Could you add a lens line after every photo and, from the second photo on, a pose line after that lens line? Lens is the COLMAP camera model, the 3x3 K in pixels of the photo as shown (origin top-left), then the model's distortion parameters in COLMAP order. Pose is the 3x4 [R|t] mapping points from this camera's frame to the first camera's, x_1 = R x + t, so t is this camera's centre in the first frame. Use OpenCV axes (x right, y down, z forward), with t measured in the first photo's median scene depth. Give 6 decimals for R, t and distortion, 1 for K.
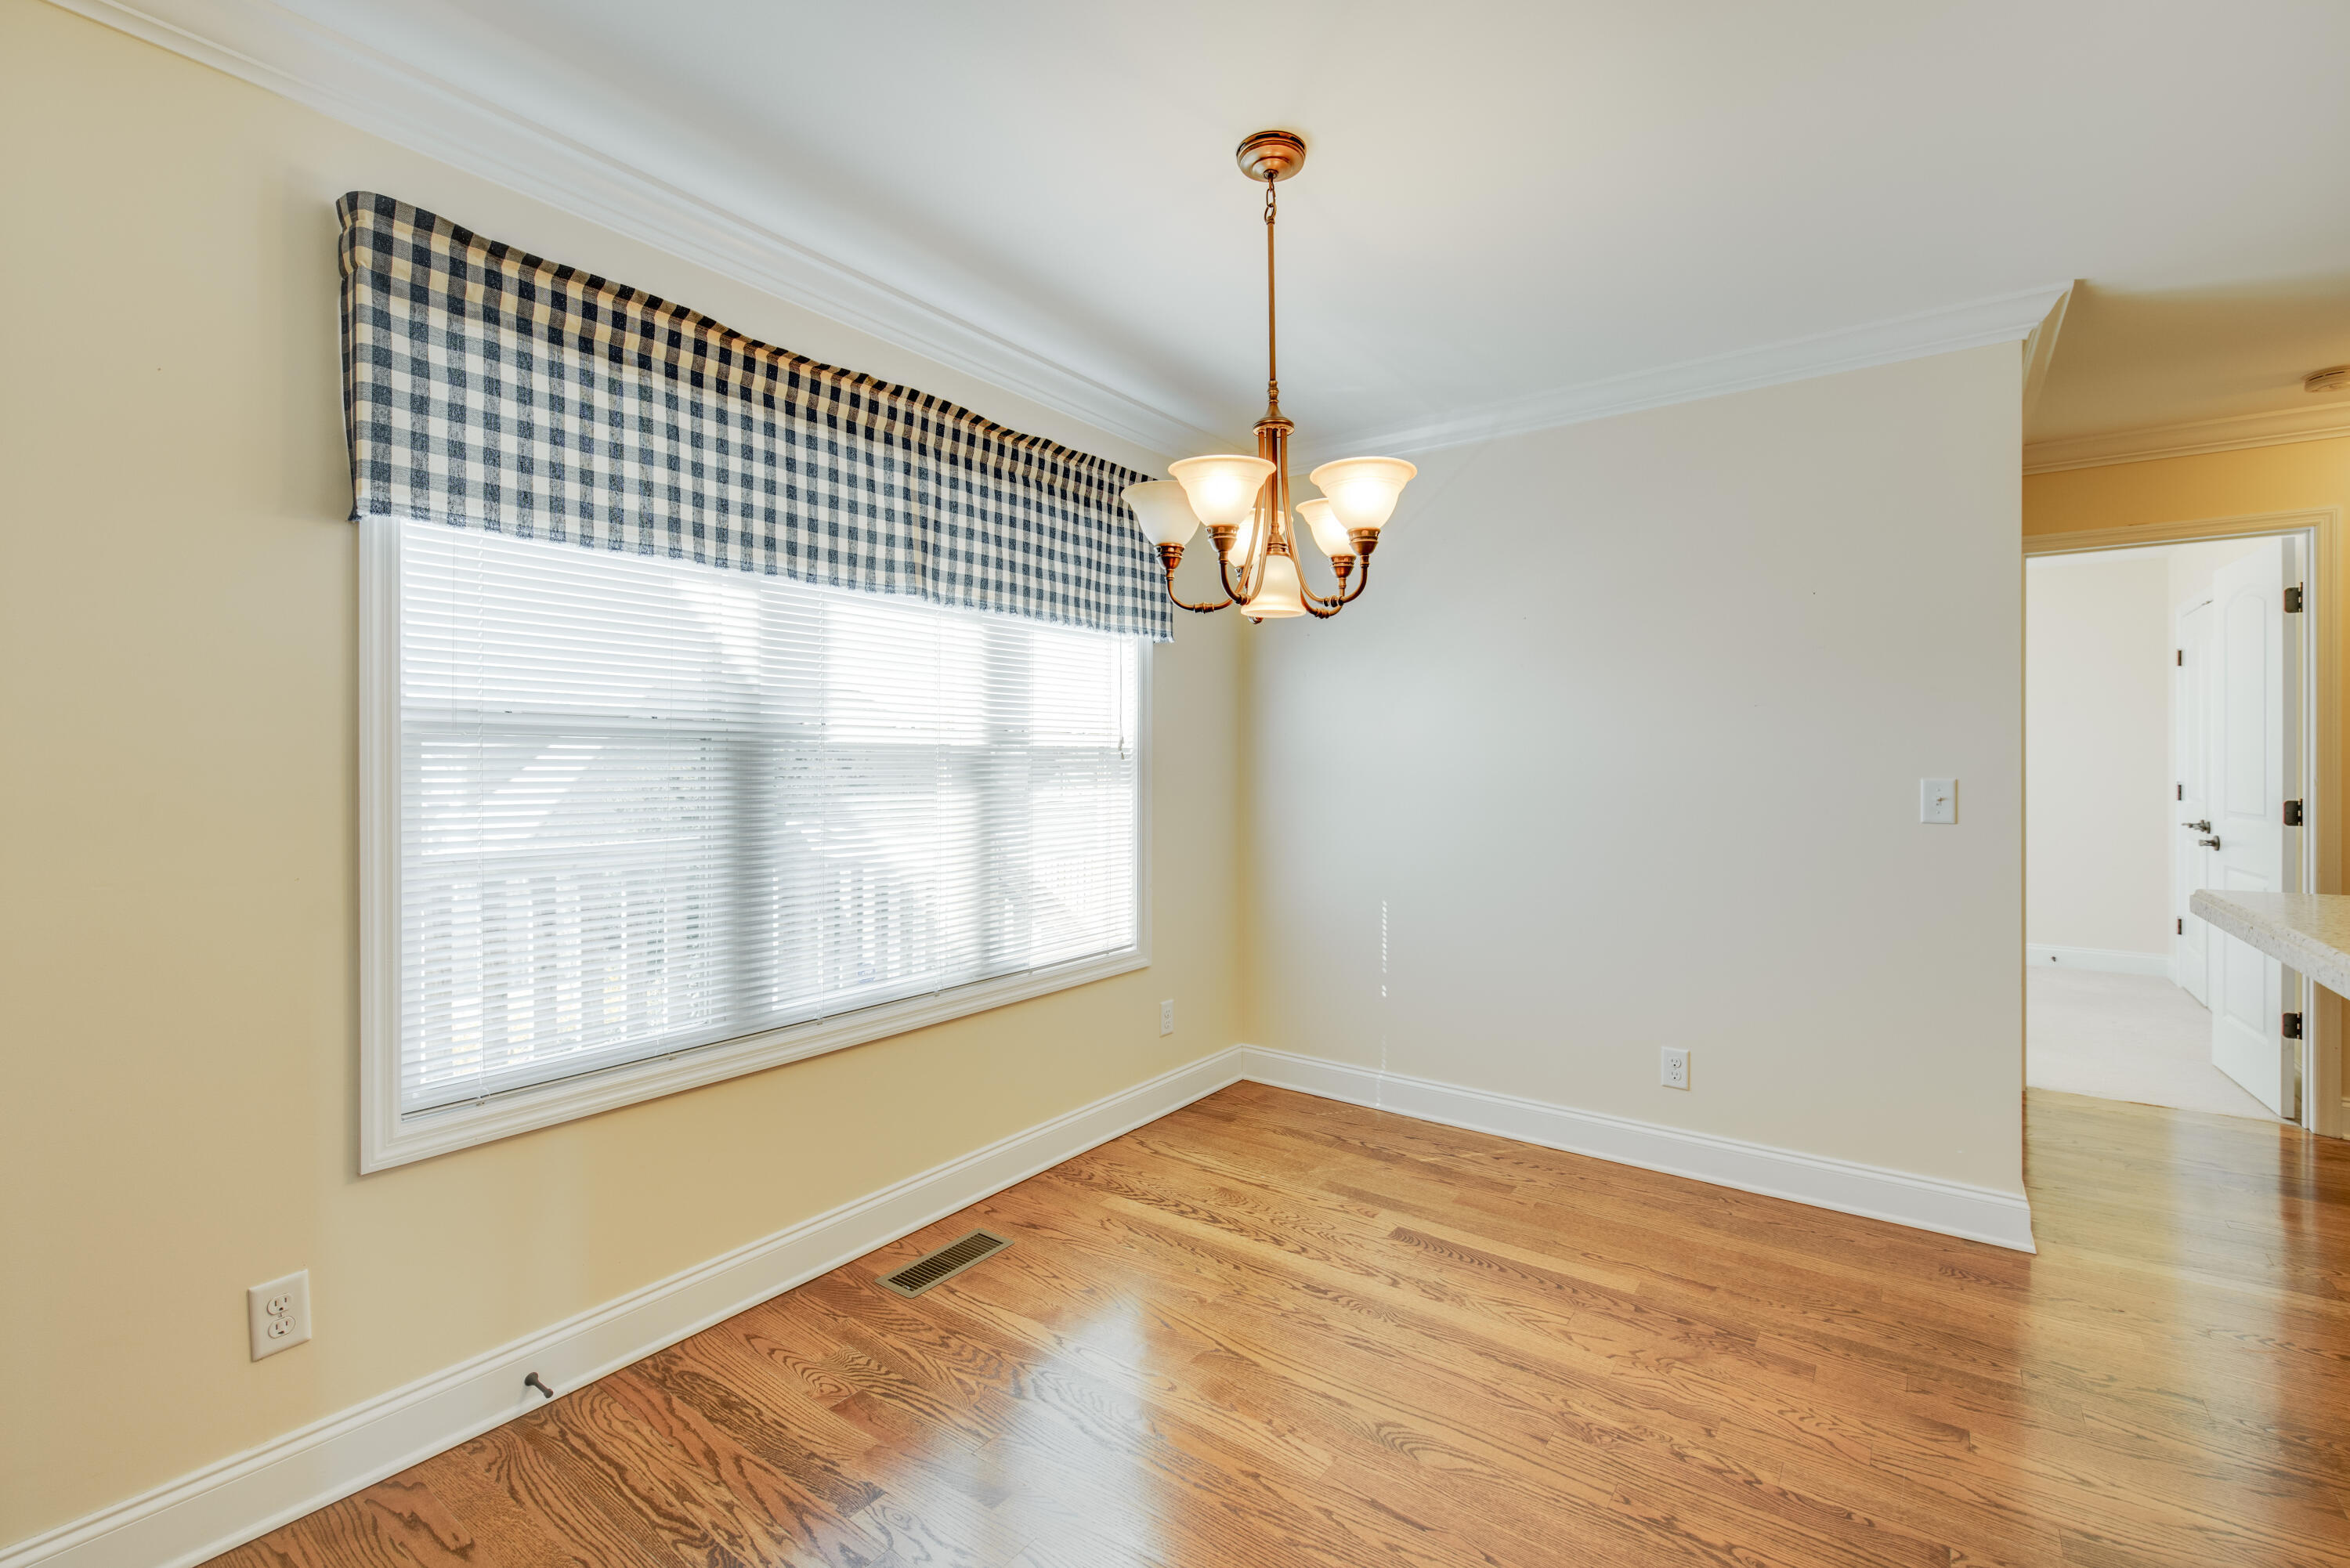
lens RADIAL K [[1011.8, 0, 1177.2], [0, 1011.8, 764.3], [0, 0, 1]] dist [0.001398, -0.000041]
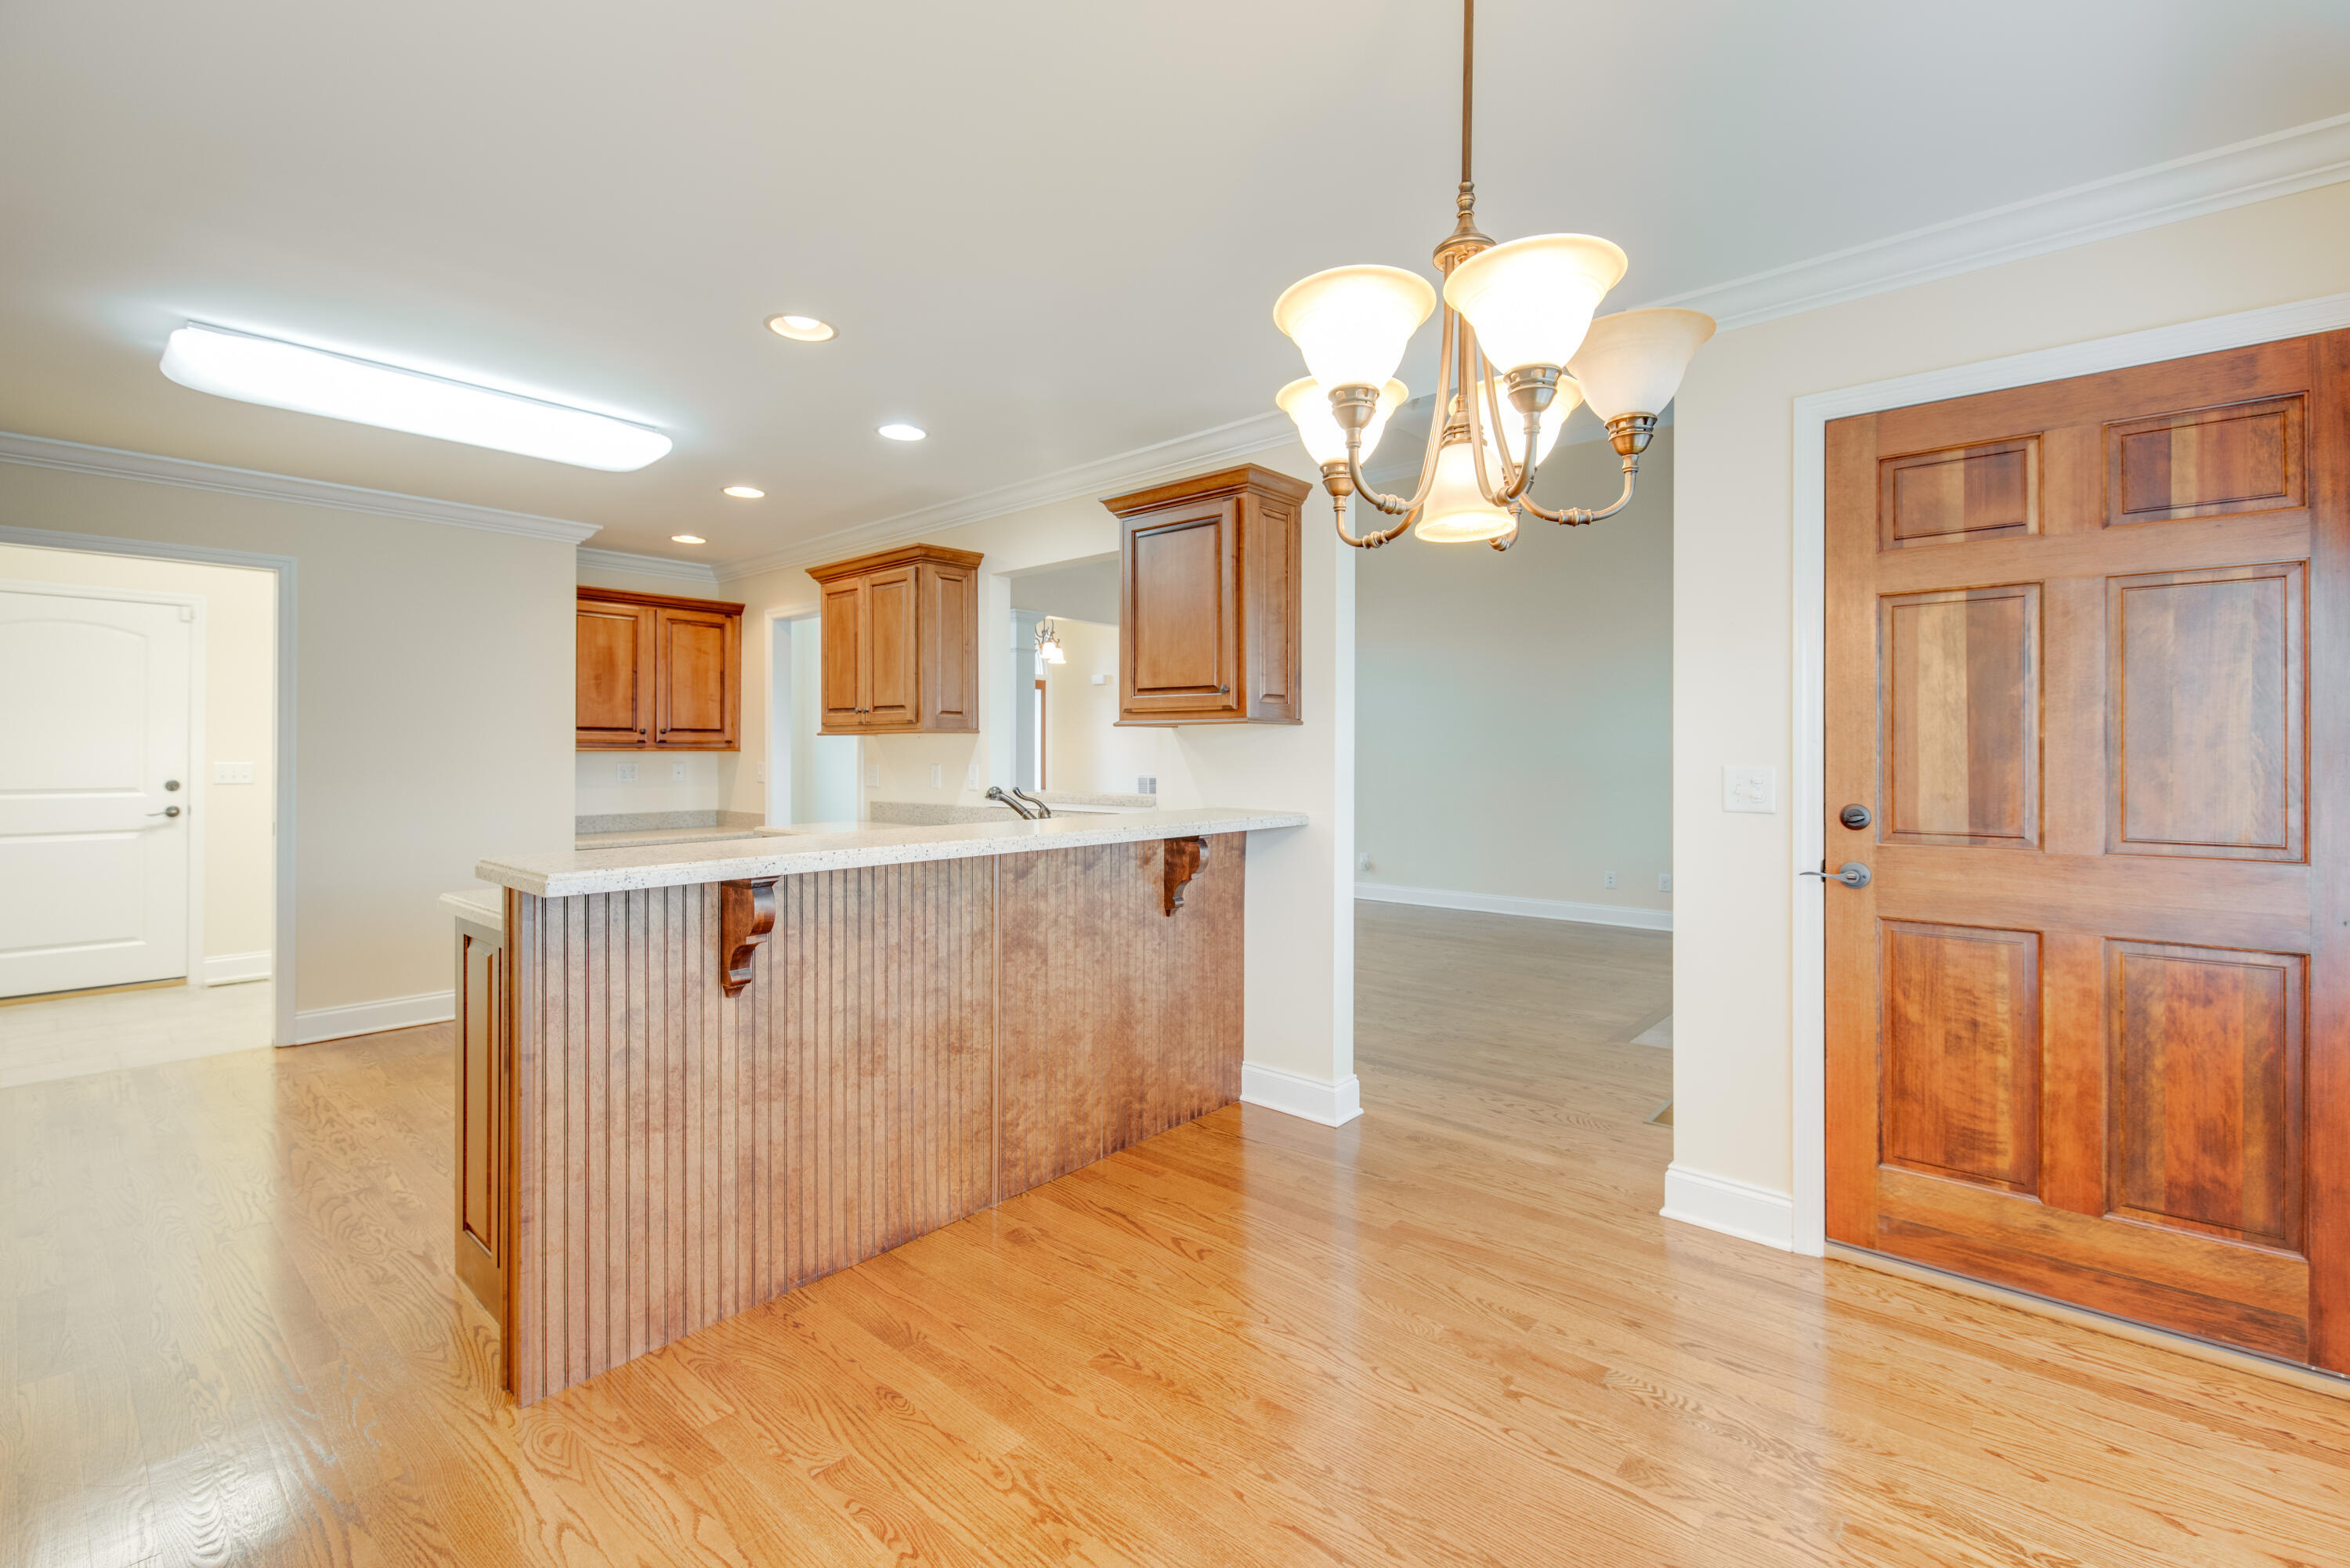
lens RADIAL K [[1011.8, 0, 1177.2], [0, 1011.8, 764.3], [0, 0, 1]] dist [0.001398, -0.000041]
pose [[-0.996117, 0.001719, 0.088027, 0.263477], [0.001931, 0.999995, 0.002327, 0.007081], [-0.088022, 0.002488, -0.996115, 1.960666]]
